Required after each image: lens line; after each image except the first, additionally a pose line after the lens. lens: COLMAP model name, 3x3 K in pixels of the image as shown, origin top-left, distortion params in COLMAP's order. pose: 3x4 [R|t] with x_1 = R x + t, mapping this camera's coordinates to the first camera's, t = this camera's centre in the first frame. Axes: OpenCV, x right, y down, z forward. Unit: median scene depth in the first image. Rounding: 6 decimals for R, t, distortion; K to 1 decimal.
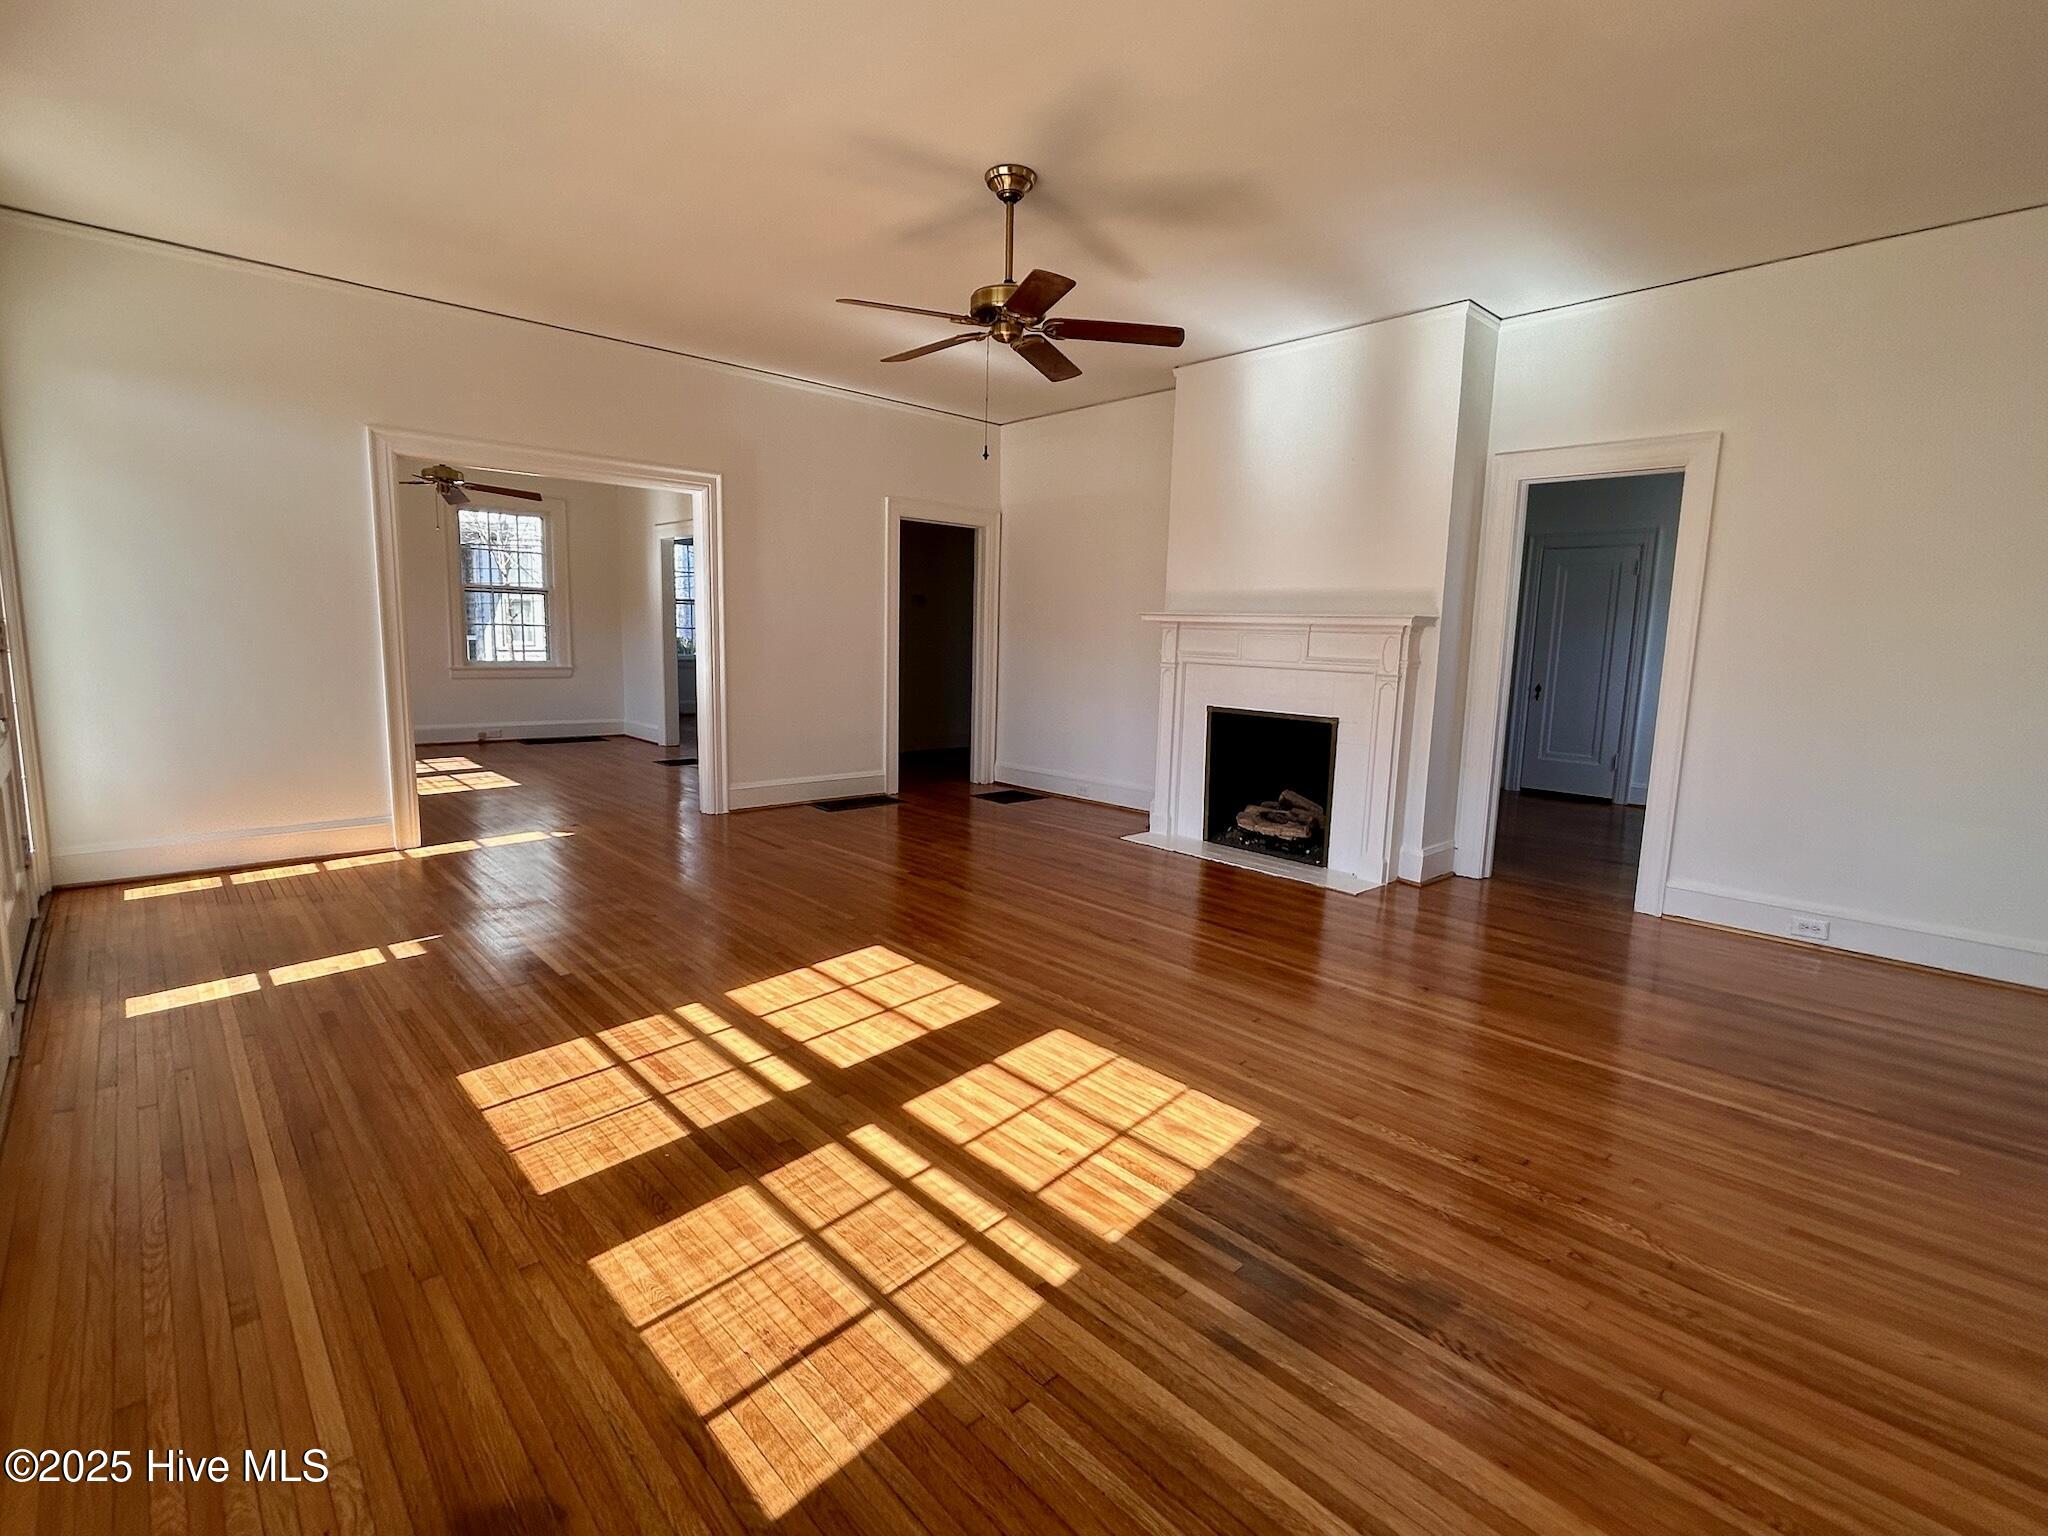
lens RADIAL K [[962.5, 0, 1024.0], [0, 962.5, 768.0], [0, 0, 1]] dist [-0.000493, 0.000036]
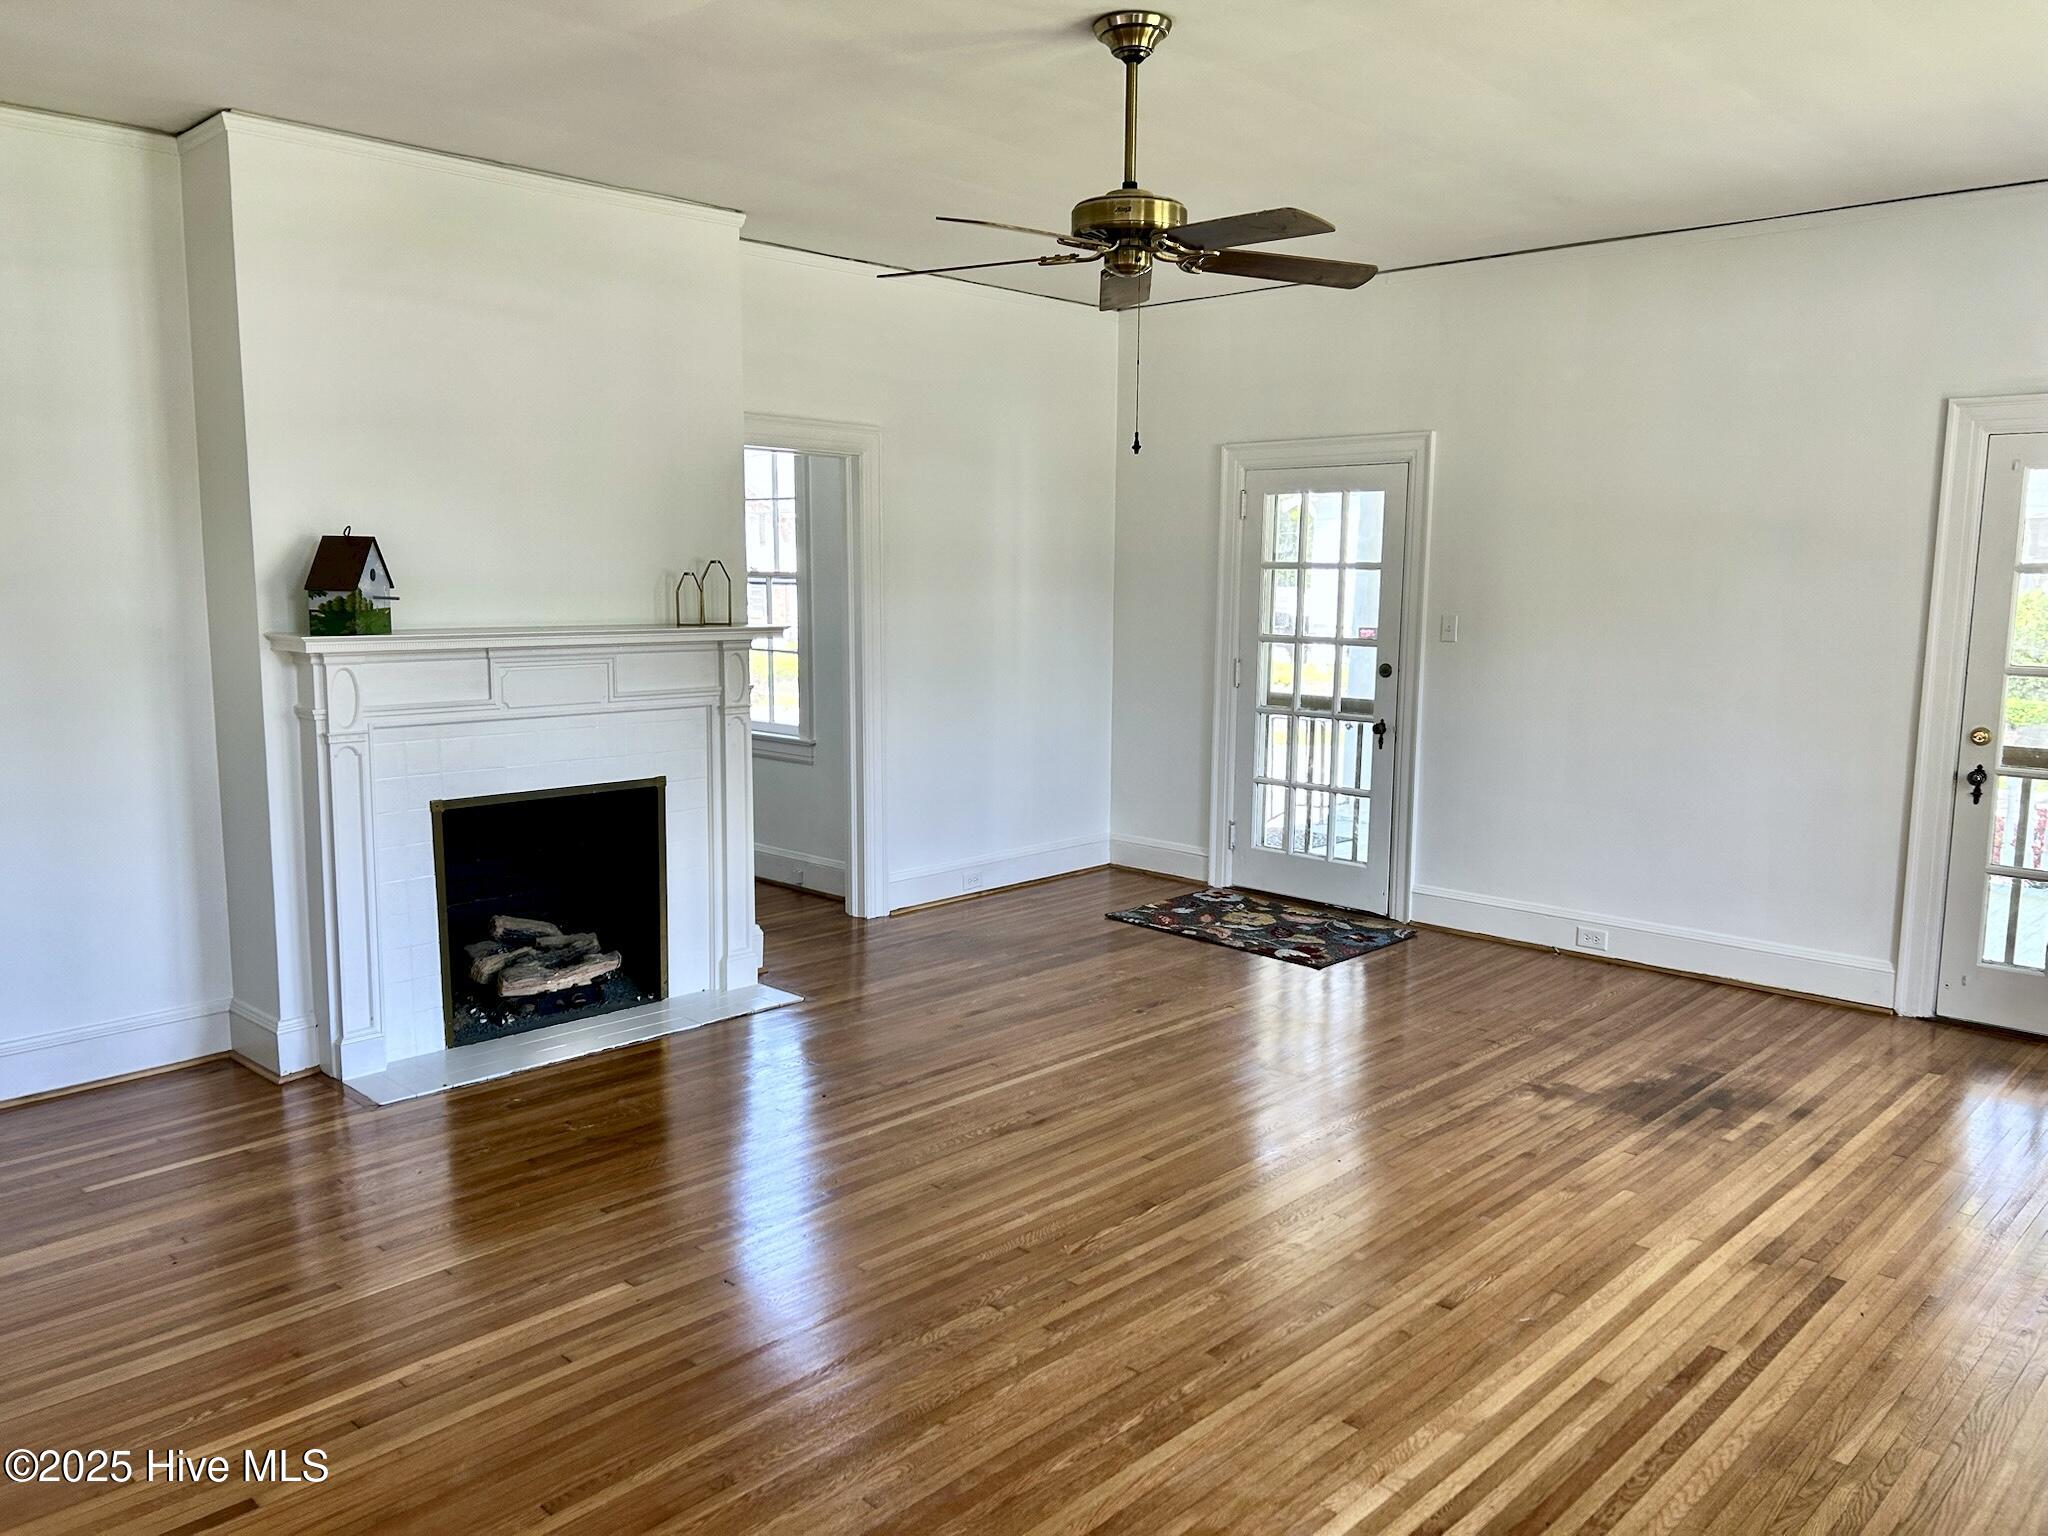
lens RADIAL K [[1527.3, 0, 1024.0], [0, 1527.3, 768.0], [0, 0, 1]] dist [0.027566, -0.005023]
pose [[-0.060474, -0.157216, 0.985711, -1.460596], [0.133943, 0.977309, 0.164094, -0.392395], [-0.989142, 0.141953, -0.038044, 1.536059]]
